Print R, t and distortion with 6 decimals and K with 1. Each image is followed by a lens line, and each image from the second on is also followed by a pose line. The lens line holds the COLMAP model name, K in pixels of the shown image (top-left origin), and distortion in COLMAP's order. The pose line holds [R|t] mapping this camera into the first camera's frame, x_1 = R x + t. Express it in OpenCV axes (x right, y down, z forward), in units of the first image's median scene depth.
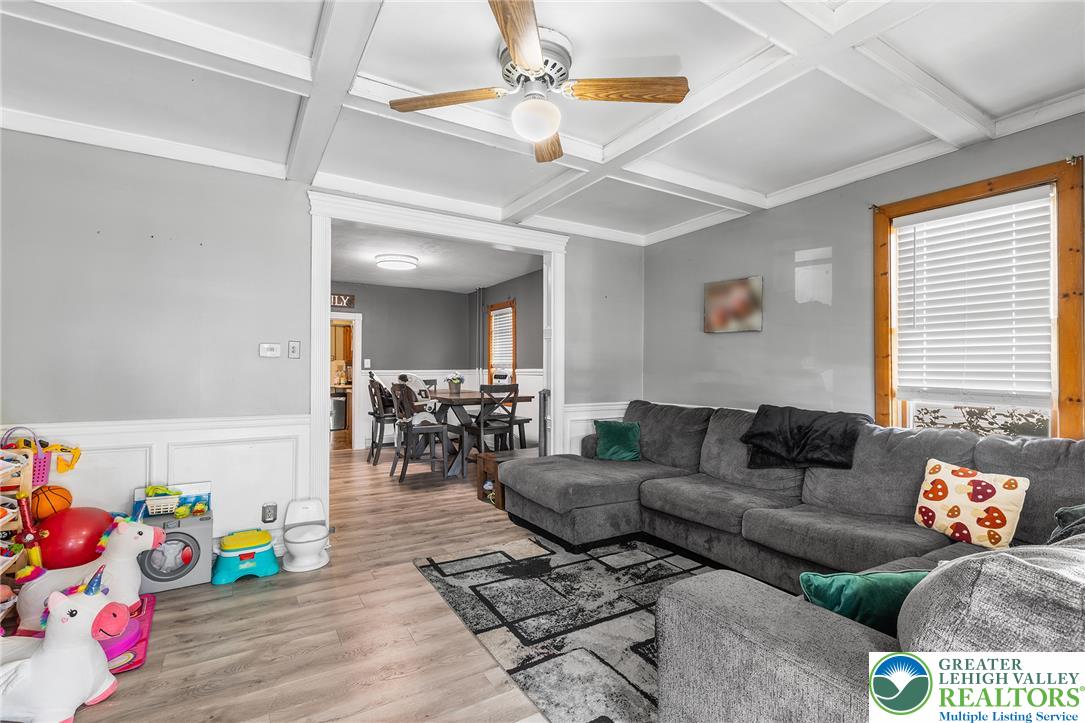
lens RADIAL K [[493.6, 0, 541.8], [0, 493.6, 364.7], [0, 0, 1]] dist [0.000541, 0.000020]
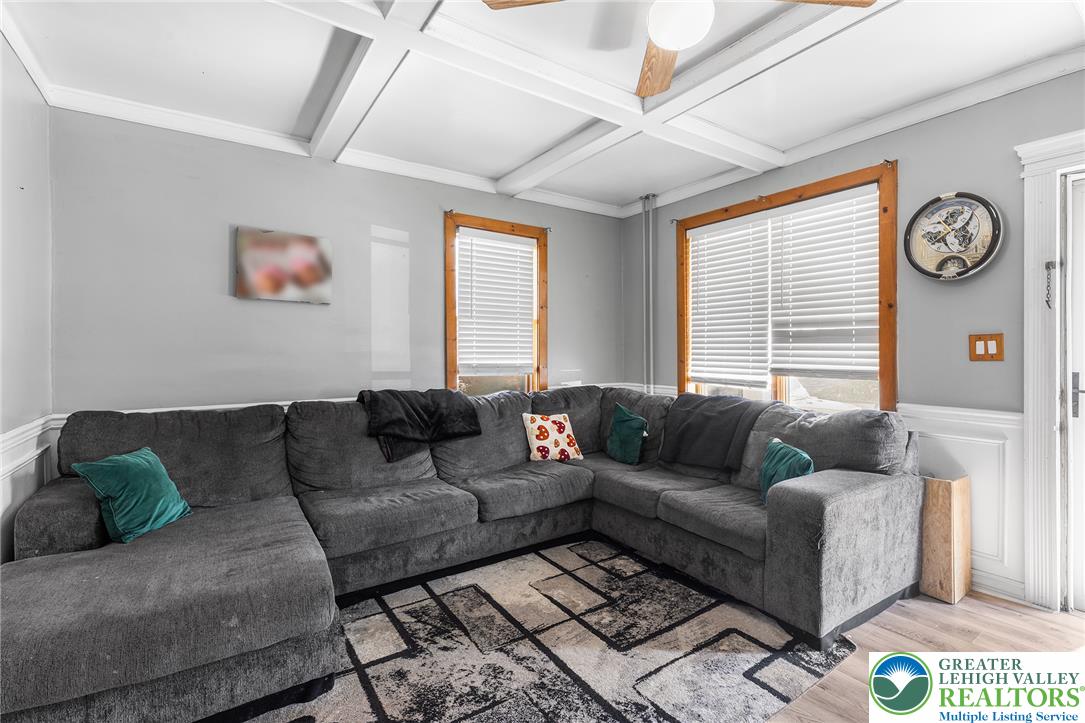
lens RADIAL K [[493.6, 0, 543.4], [0, 493.6, 354.0], [0, 0, 1]] dist [0.000541, 0.000020]
pose [[-0.048637, -0.009828, 0.998768, -0.540382], [-0.008281, 0.999921, 0.009436, 0.006204], [-0.998782, -0.007812, -0.048715, 0.881878]]
